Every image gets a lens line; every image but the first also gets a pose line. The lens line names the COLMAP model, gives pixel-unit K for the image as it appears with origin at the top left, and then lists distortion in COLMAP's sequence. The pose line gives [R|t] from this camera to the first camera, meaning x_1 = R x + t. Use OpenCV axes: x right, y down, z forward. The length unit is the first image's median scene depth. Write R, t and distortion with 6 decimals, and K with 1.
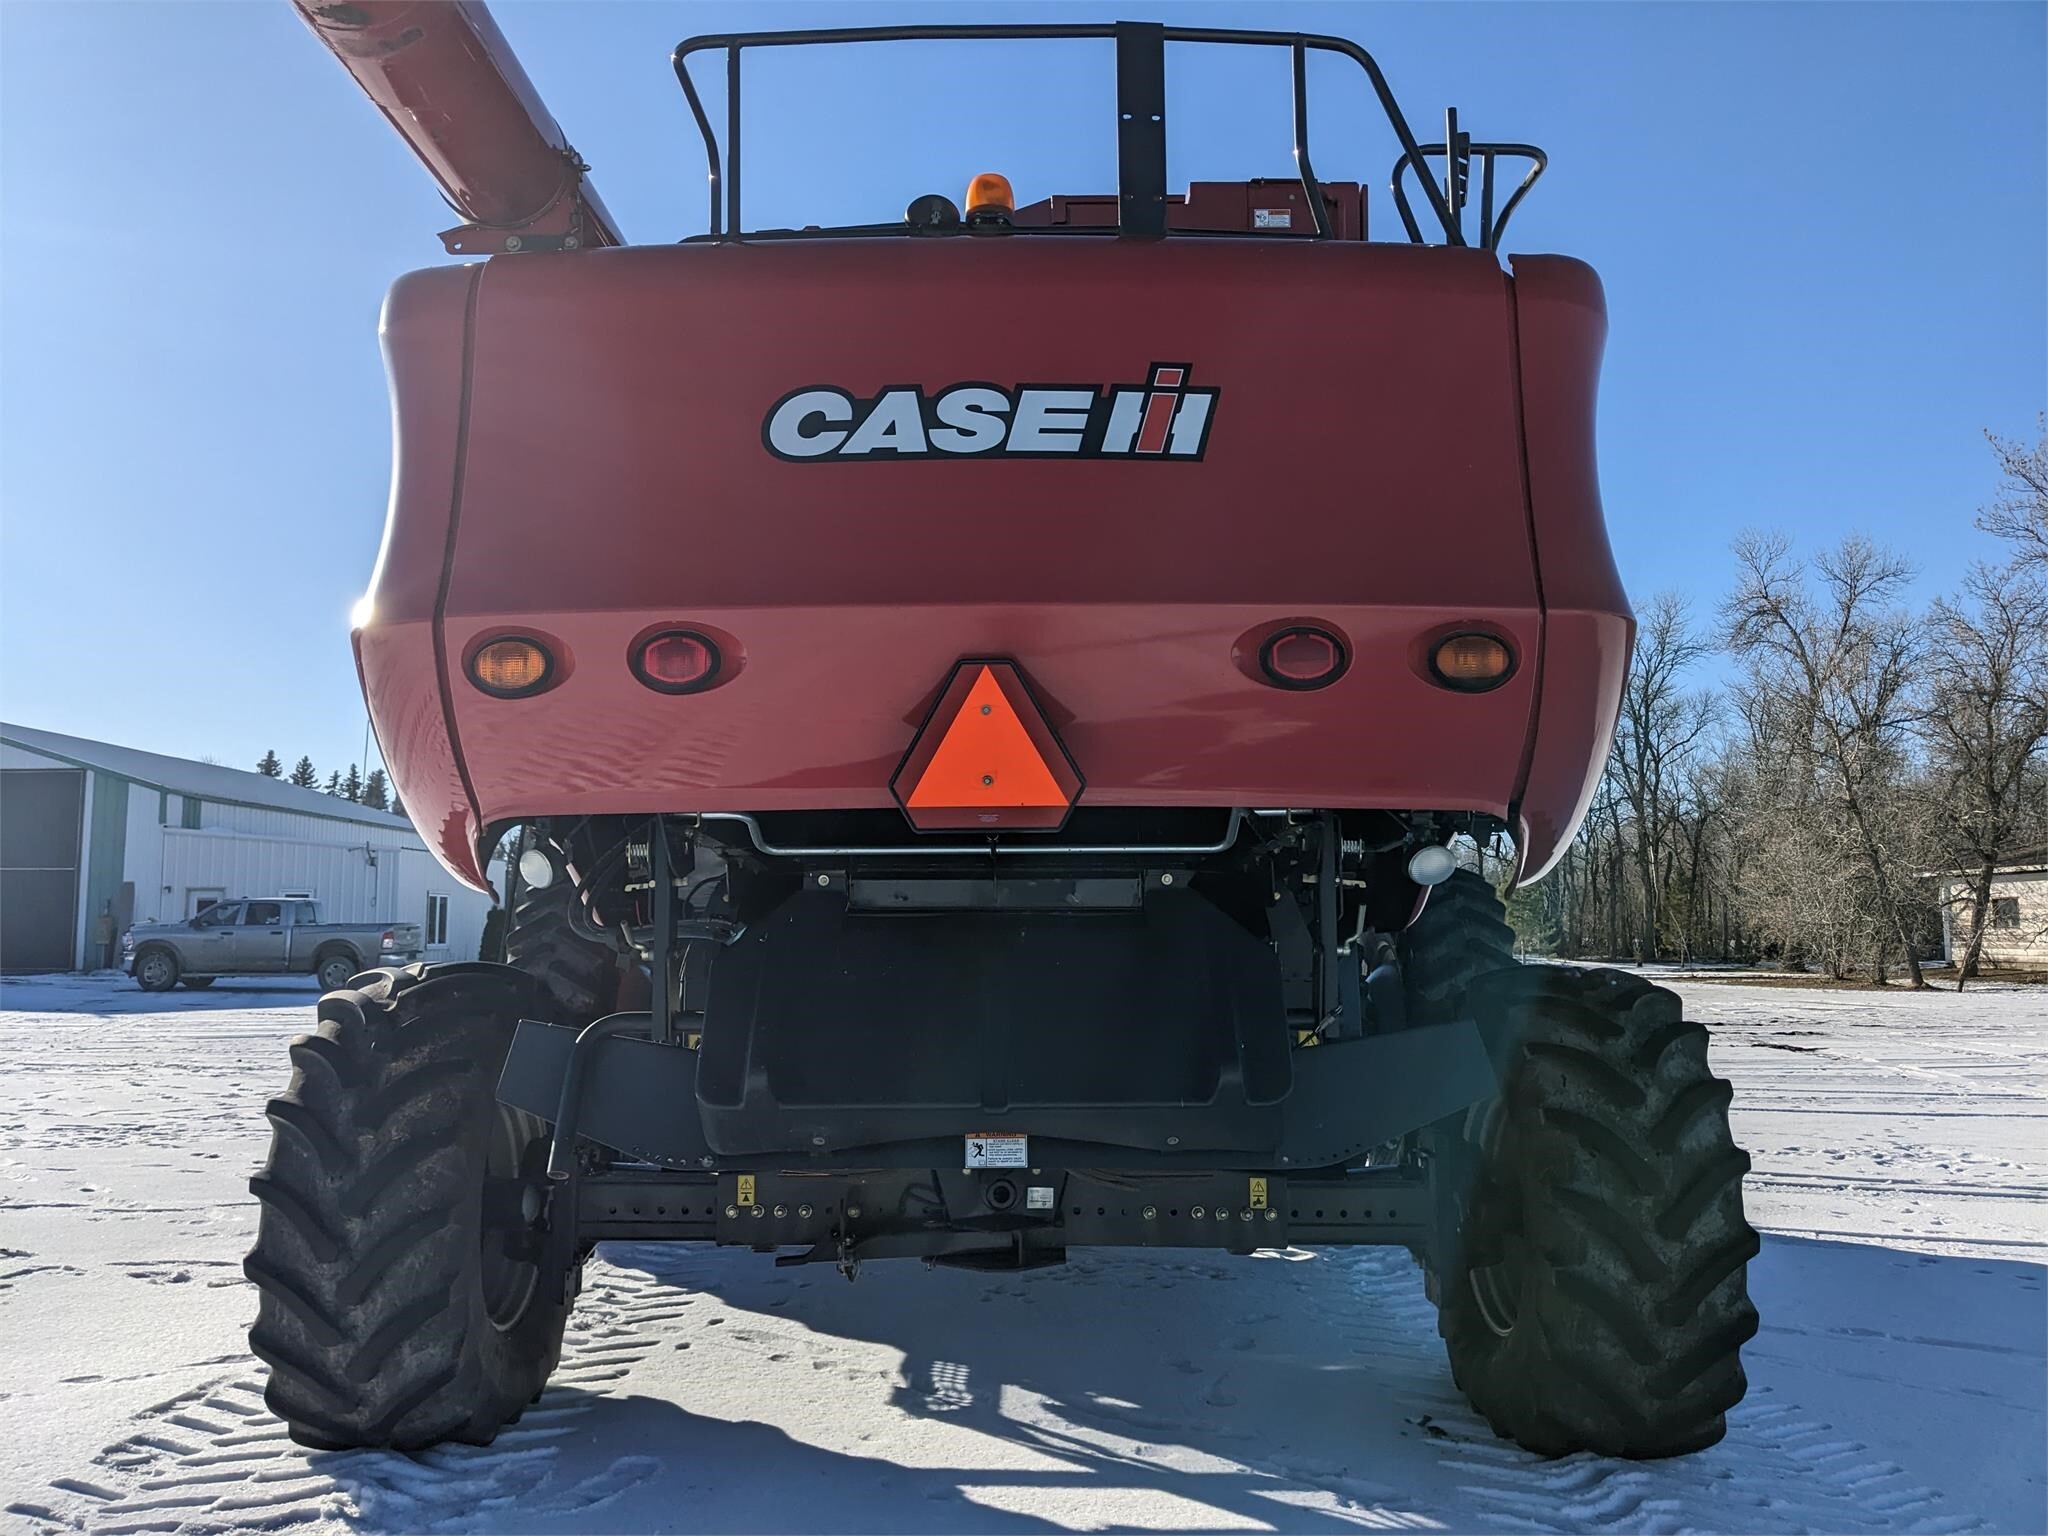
lens RADIAL K [[1616.9, 0, 997.9], [0, 1616.9, 709.2], [0, 0, 1]] dist [0.038726, -0.050705]
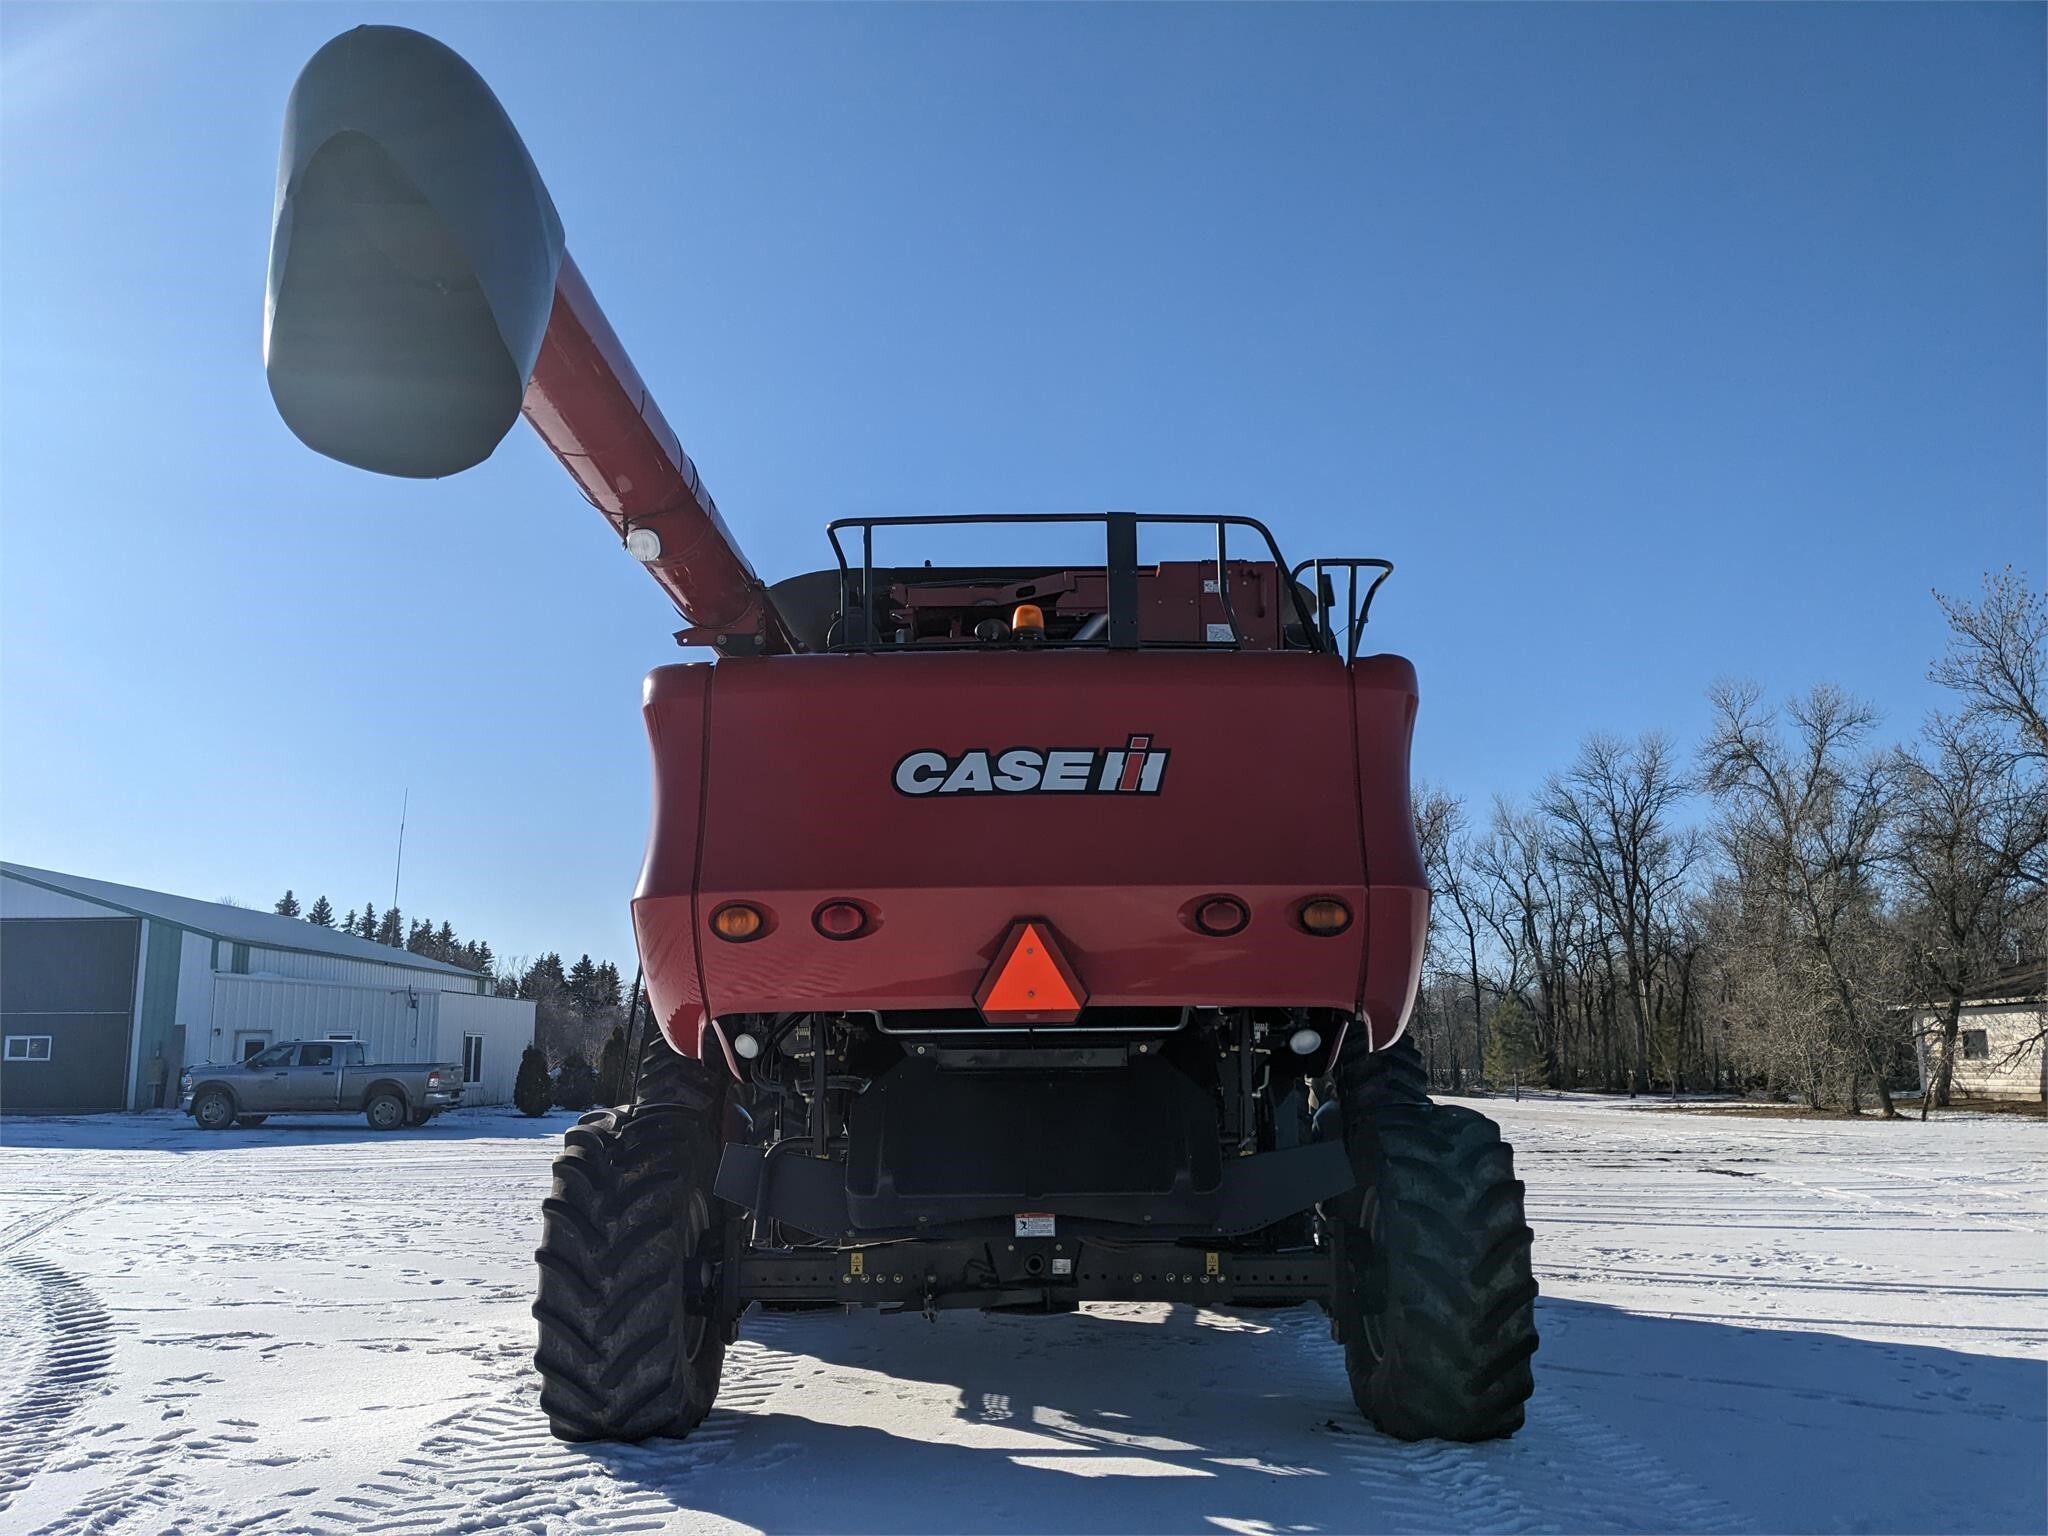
lens RADIAL K [[1619.2, 0, 1017.5], [0, 1619.2, 772.5], [0, 0, 1]] dist [0.062342, -0.093222]
pose [[0.999955, -0.003546, 0.008794, -0.023268], [0.003905, 0.999144, -0.041176, -0.077597], [-0.008640, 0.041209, 0.999113, -0.455509]]
